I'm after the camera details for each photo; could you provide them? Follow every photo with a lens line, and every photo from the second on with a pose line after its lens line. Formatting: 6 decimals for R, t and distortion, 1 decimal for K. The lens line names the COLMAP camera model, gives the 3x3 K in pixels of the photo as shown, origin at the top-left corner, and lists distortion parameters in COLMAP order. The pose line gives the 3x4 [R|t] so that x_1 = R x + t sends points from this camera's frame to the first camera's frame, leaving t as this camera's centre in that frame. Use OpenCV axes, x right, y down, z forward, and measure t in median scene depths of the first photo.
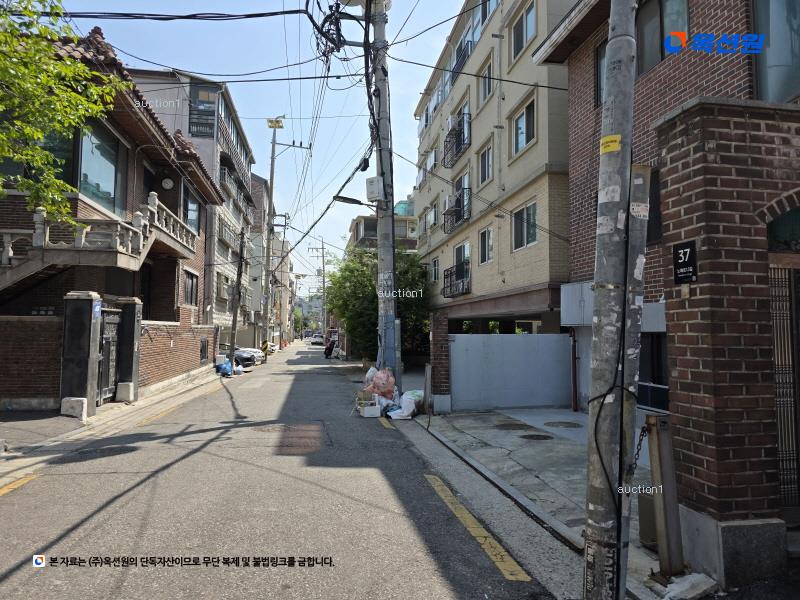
lens RADIAL K [[547.1, 0, 401.7], [0, 547.1, 299.4], [0, 0, 1]] dist [0.010476, -0.011329]
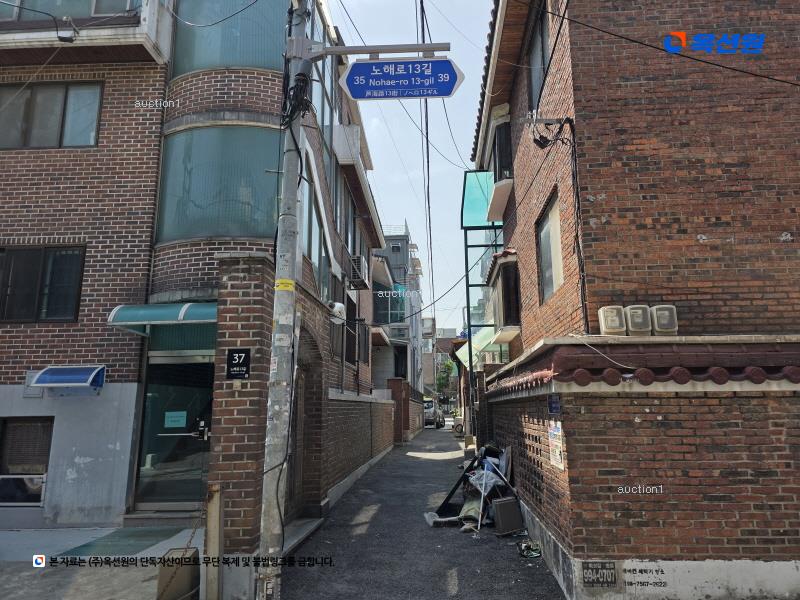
lens RADIAL K [[547.1, 0, 403.2], [0, 547.1, 298.1], [0, 0, 1]] dist [0.010476, -0.011329]
pose [[0.224877, 0.180618, 0.957501, -0.736969], [-0.043058, 0.983552, -0.175419, -0.005514], [-0.973435, -0.001780, 0.228955, 0.287804]]
